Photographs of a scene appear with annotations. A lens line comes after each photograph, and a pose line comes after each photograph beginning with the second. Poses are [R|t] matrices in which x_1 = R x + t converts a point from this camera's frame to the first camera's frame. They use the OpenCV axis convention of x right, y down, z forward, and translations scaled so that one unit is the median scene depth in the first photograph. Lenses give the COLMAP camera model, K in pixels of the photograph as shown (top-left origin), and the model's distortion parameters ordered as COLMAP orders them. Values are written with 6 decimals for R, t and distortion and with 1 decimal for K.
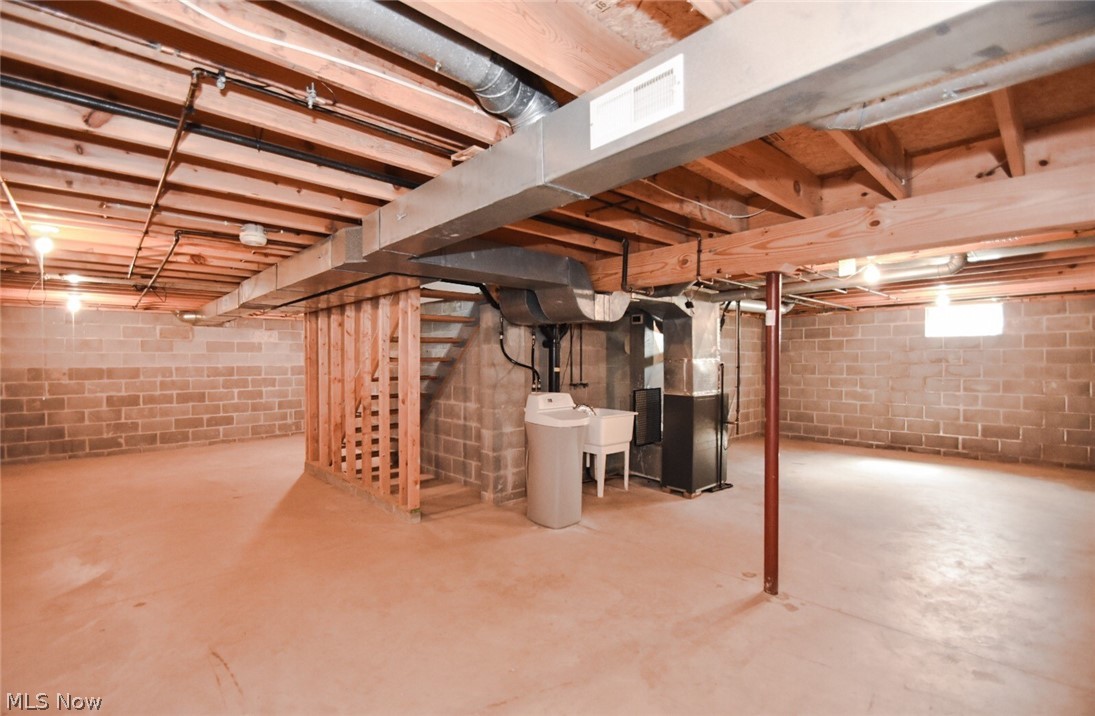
lens RADIAL K [[485.3, 0, 545.3], [0, 485.3, 358.6], [0, 0, 1]] dist [-0.002490, -0.000307]
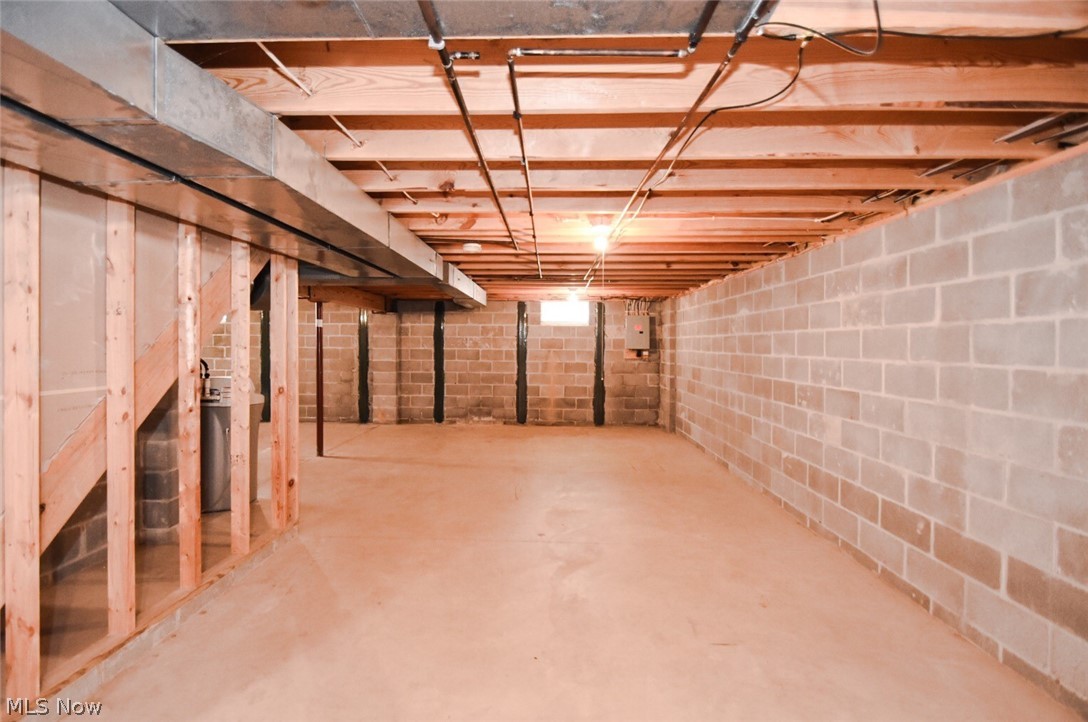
lens RADIAL K [[475.0, 0, 544.3], [0, 475.0, 354.6], [0, 0, 1]] dist [-0.000338, 0.000260]
pose [[-0.729368, -0.002266, 0.684118, -1.556016], [0.006133, 0.999933, 0.009850, 0.027014], [-0.684094, 0.011380, -0.729305, 1.742396]]
